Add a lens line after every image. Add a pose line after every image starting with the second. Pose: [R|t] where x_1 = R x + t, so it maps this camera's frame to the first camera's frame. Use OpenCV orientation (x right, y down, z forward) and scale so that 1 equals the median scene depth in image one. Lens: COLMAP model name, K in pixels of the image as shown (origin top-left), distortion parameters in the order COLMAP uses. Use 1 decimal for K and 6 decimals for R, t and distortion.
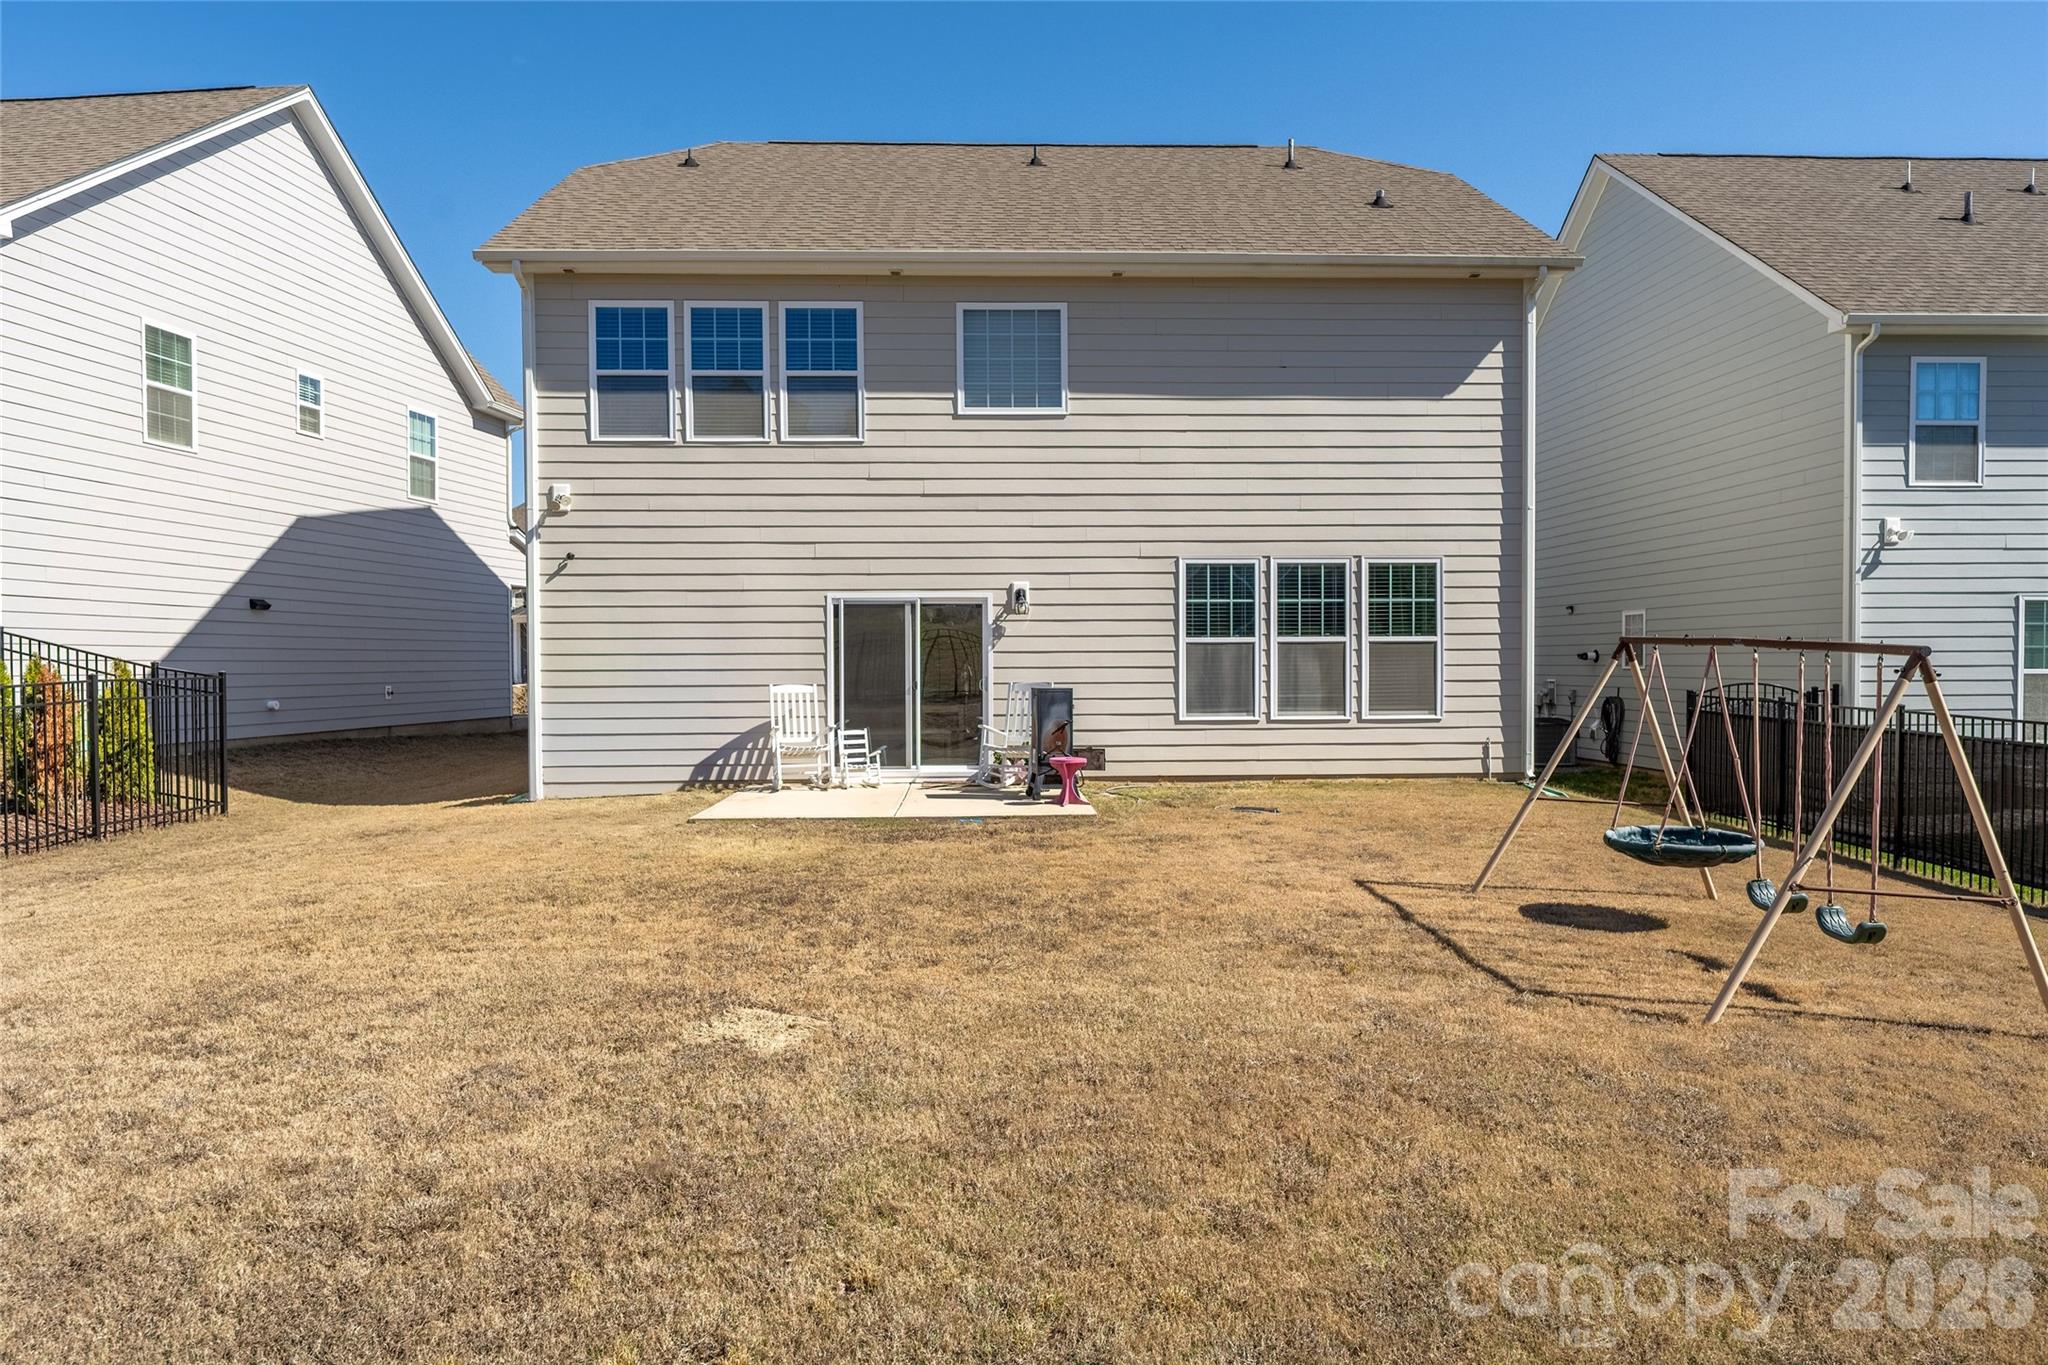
lens RADIAL K [[1368.9, 0, 1025.3], [0, 1368.9, 698.9], [0, 0, 1]] dist [0.004600, -0.000105]
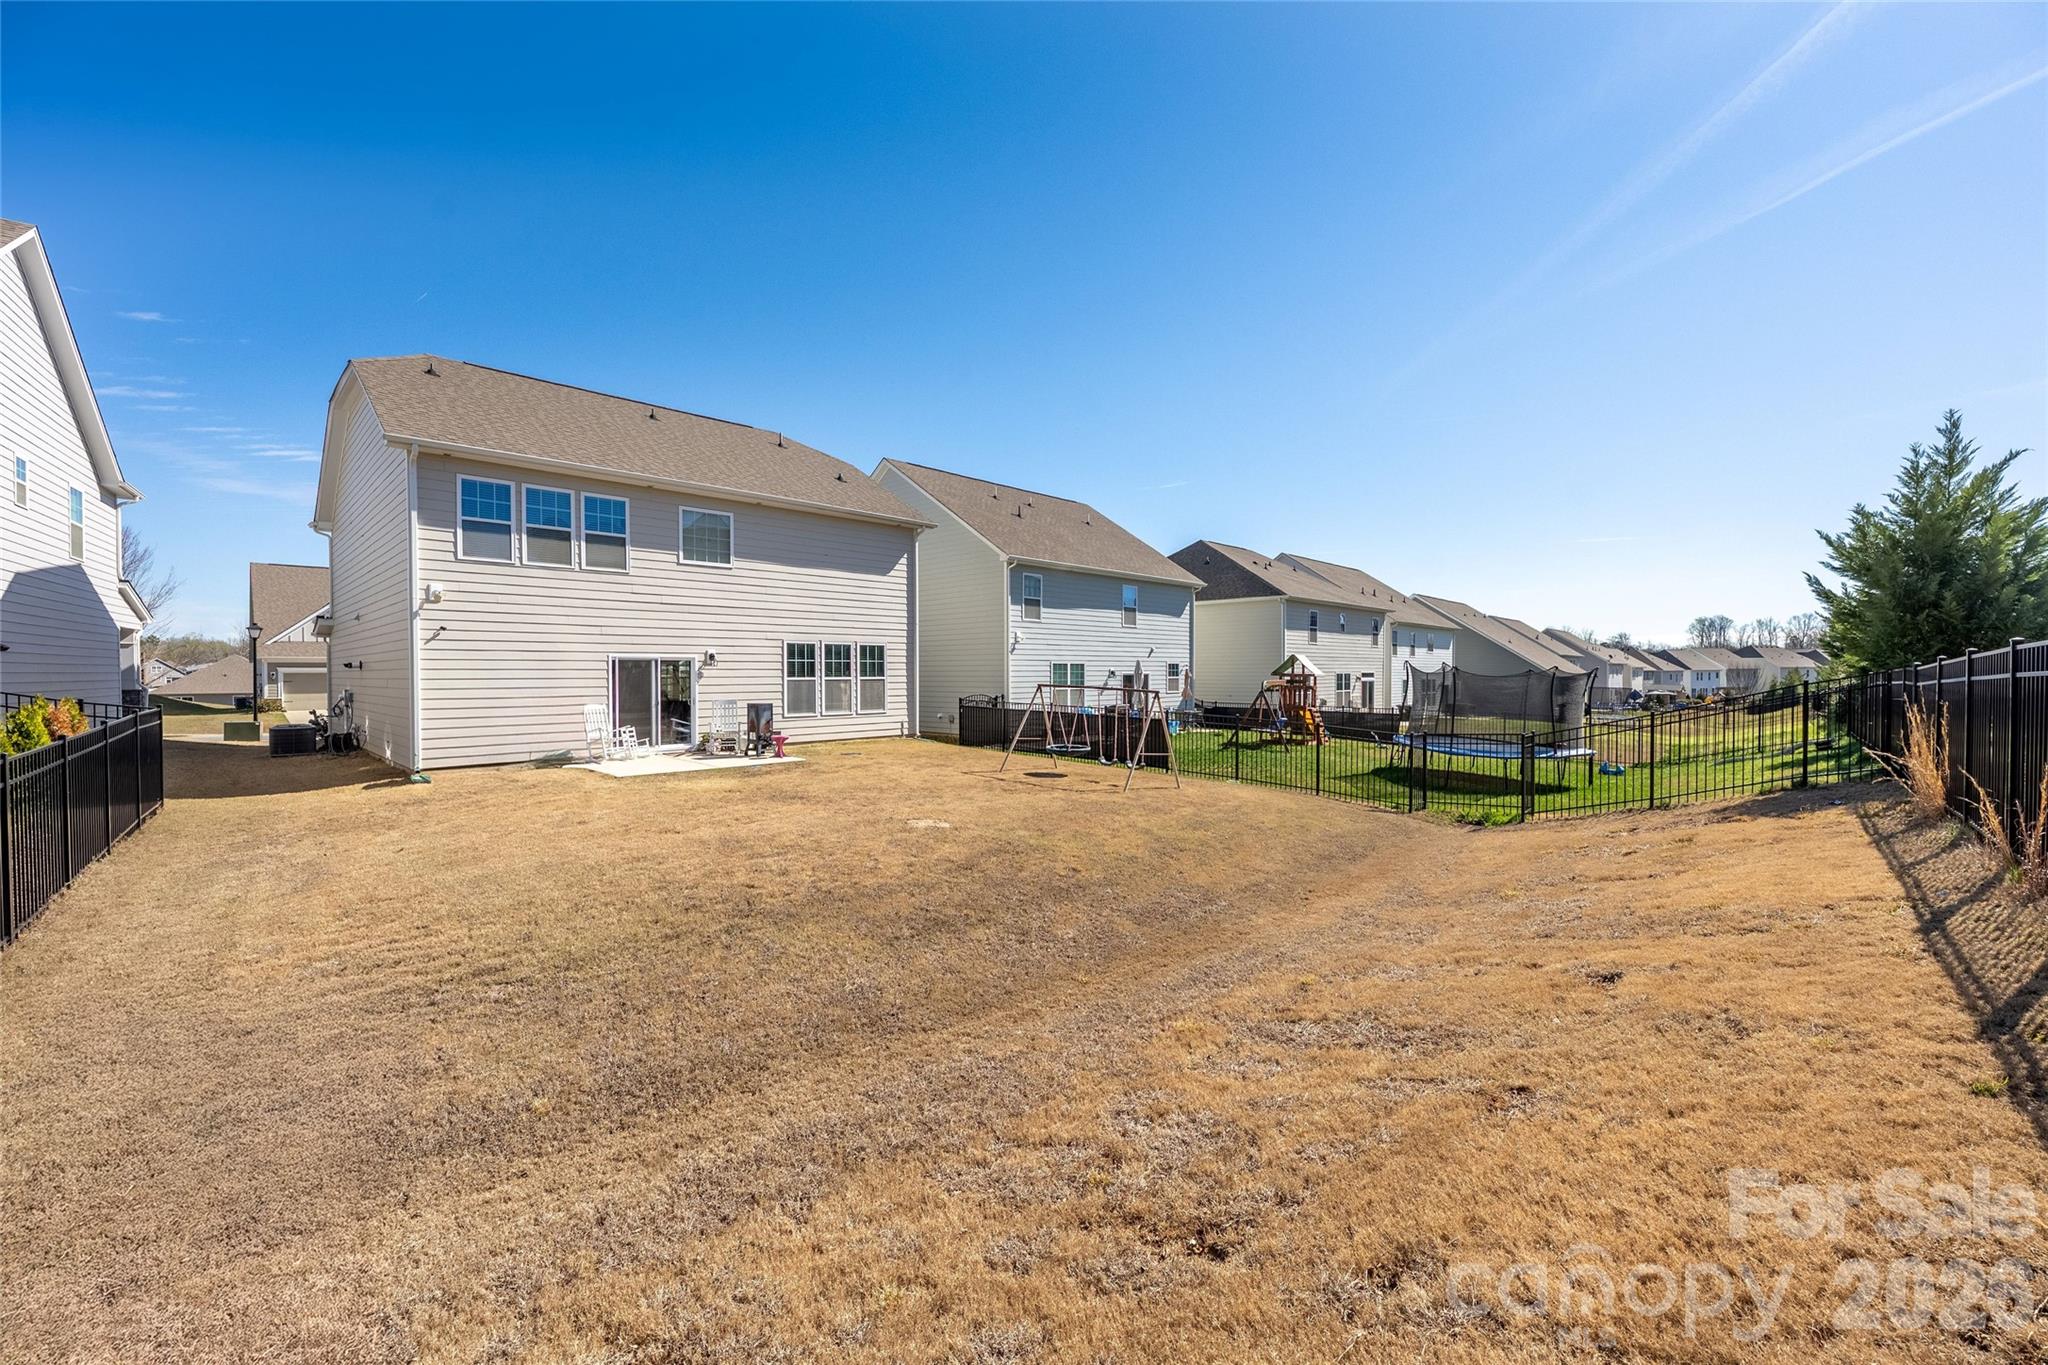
lens RADIAL K [[818.3, 0, 1022.9], [0, 818.3, 693.5], [0, 0, 1]] dist [-0.002931, -0.000366]
pose [[0.724578, -0.014636, 0.689037, -0.495215], [0.017551, 0.999842, 0.002781, -0.017568], [-0.688969, 0.010078, 0.724721, -0.172259]]
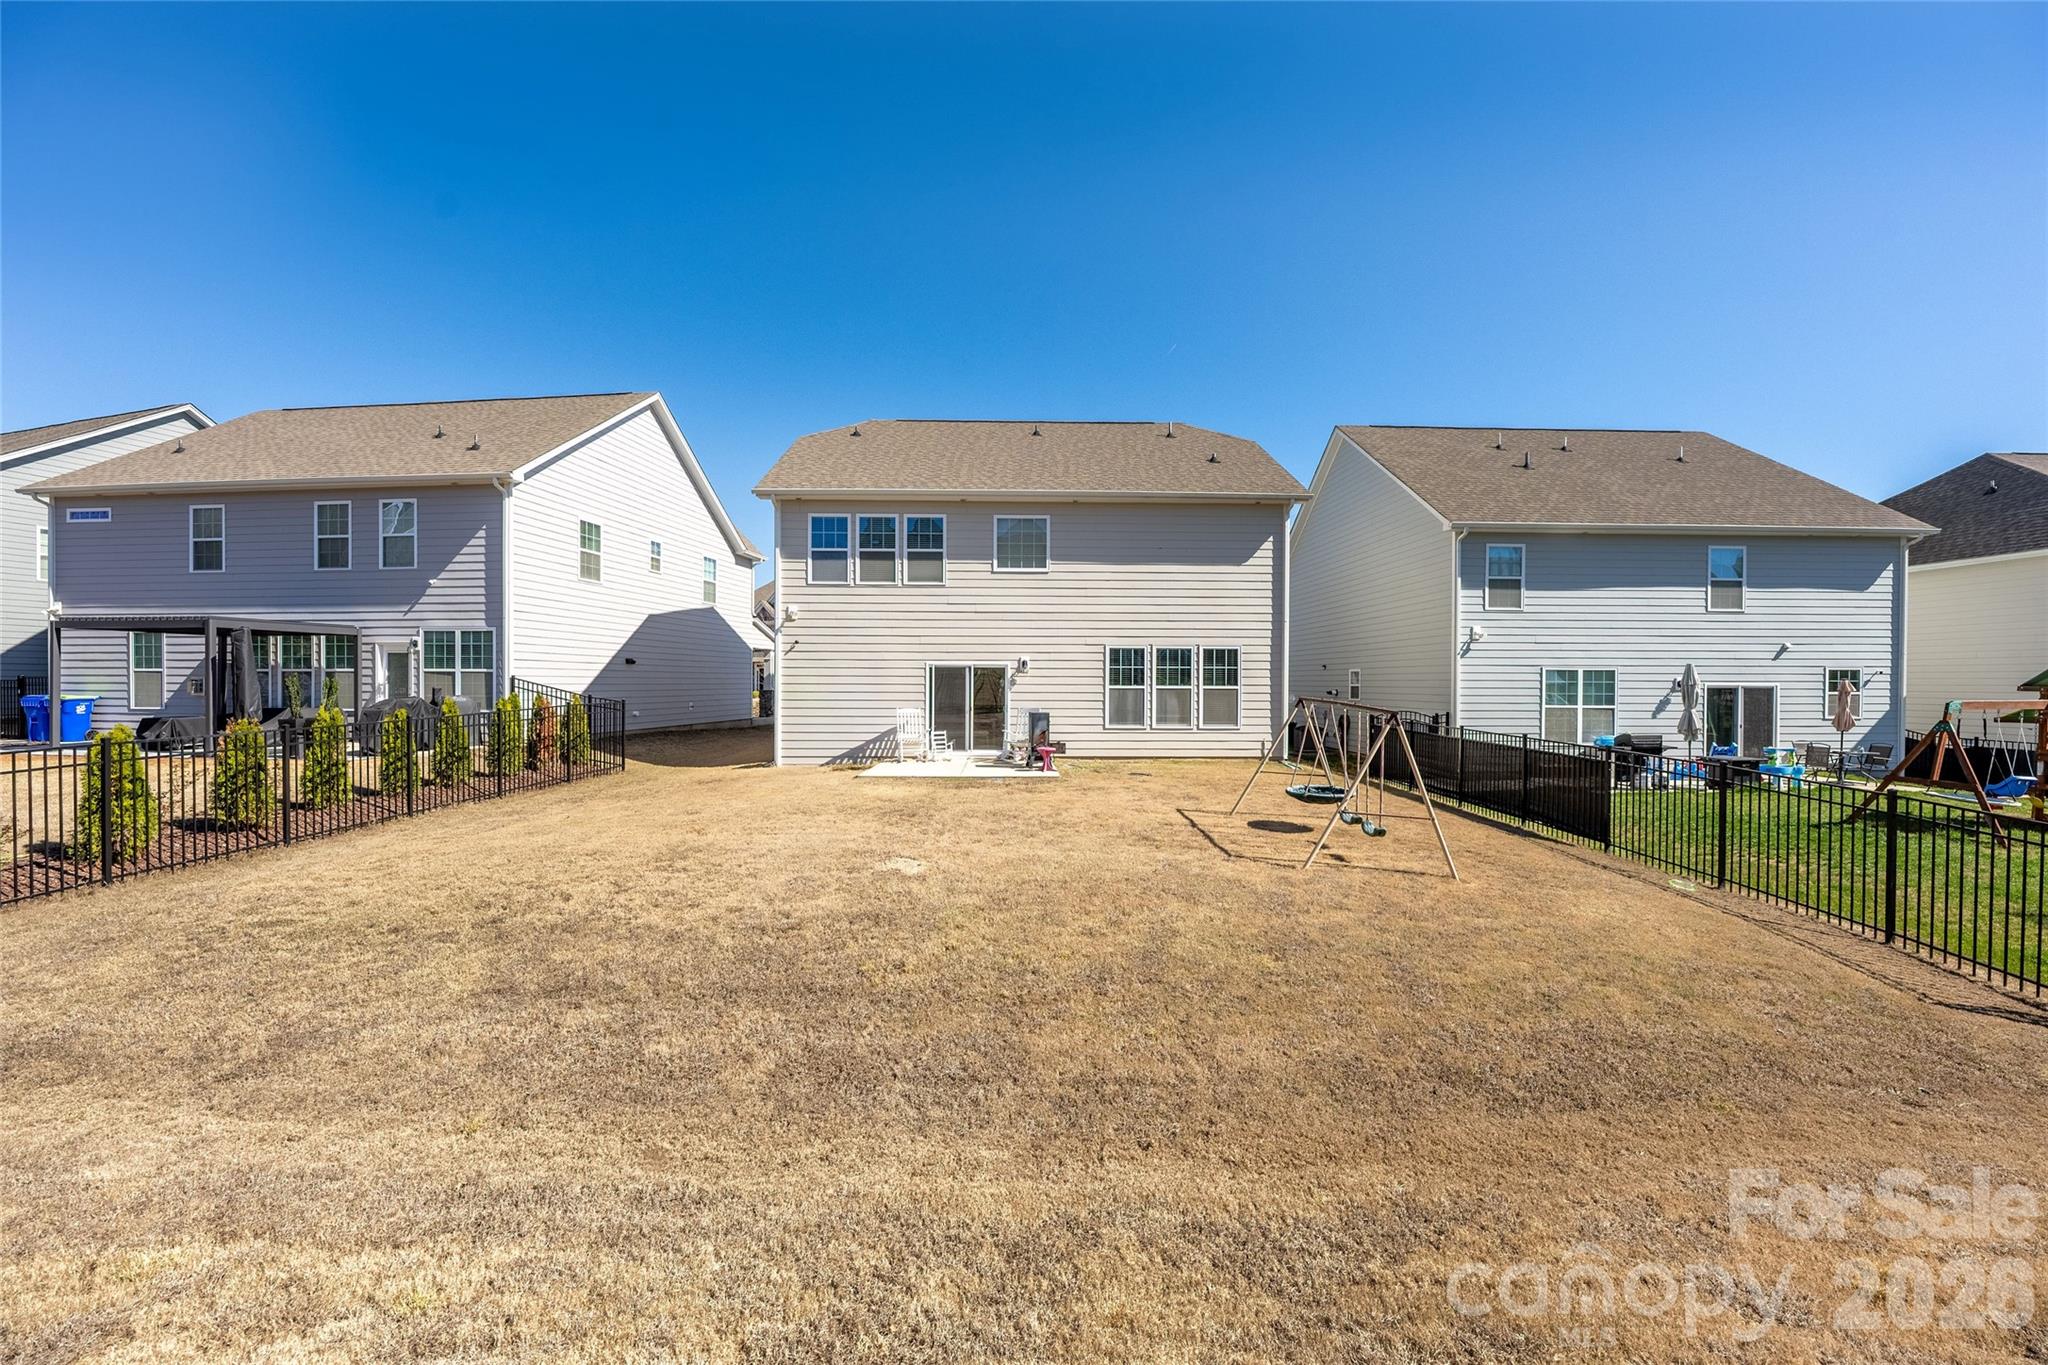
lens RADIAL K [[818.3, 0, 1022.9], [0, 818.3, 693.5], [0, 0, 1]] dist [-0.002931, -0.000366]
pose [[0.999848, 0.009627, -0.014565, 0.011523], [-0.009815, 0.999869, -0.012876, -0.017635], [0.014439, 0.013017, 0.999811, -0.171327]]
